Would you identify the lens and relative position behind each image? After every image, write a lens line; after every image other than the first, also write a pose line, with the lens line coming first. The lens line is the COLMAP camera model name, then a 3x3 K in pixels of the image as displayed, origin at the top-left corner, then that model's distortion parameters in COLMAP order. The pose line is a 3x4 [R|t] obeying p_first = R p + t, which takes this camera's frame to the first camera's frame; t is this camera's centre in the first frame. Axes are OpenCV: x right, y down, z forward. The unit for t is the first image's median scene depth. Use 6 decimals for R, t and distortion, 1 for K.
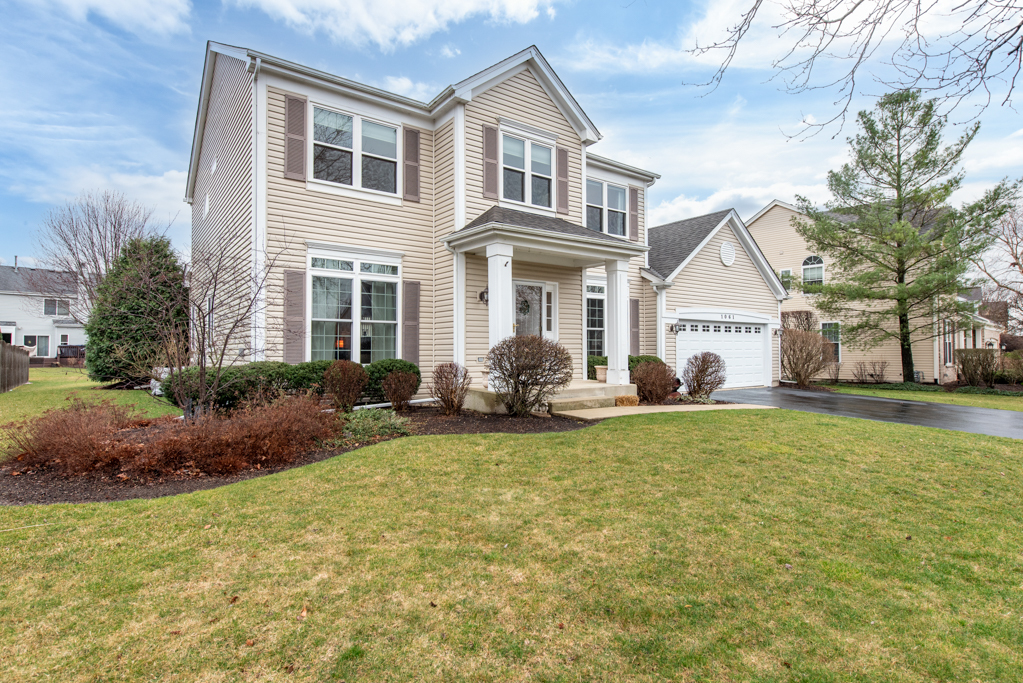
lens RADIAL K [[541.0, 0, 511.5], [0, 541.0, 341.5], [0, 0, 1]] dist [0.037759, 0.000003]
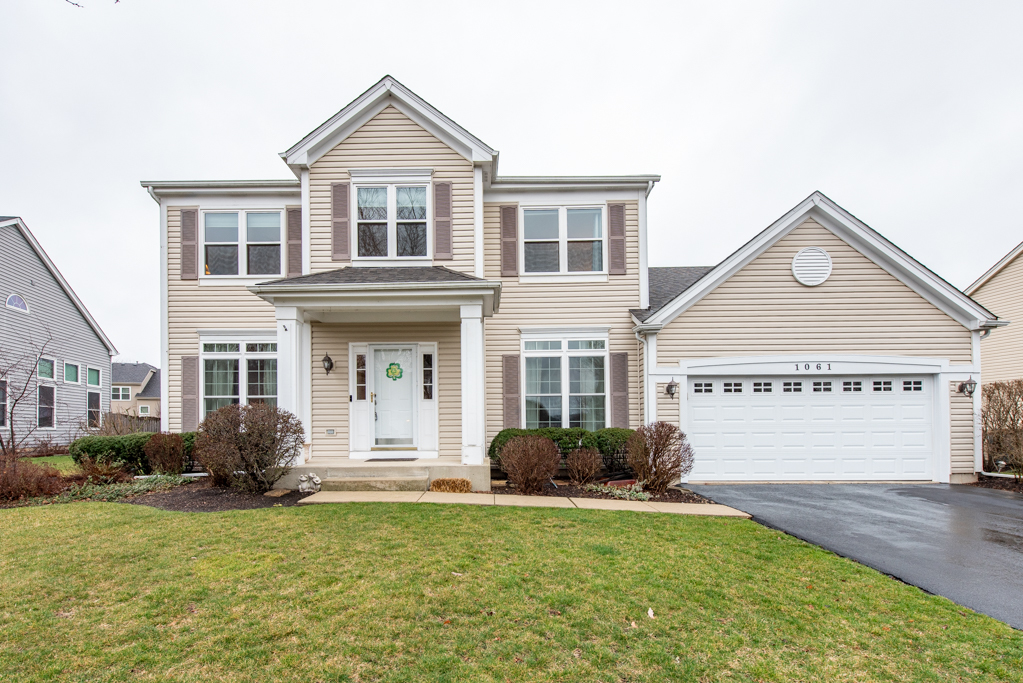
lens RADIAL K [[481.6, 0, 509.5], [0, 481.6, 423.4], [0, 0, 1]] dist [0.018838, 0.000057]
pose [[0.789784, -0.001532, -0.613383, 0.641605], [0.014569, 0.999762, 0.016262, 0.008040], [0.613212, -0.021780, 0.789618, 0.467205]]
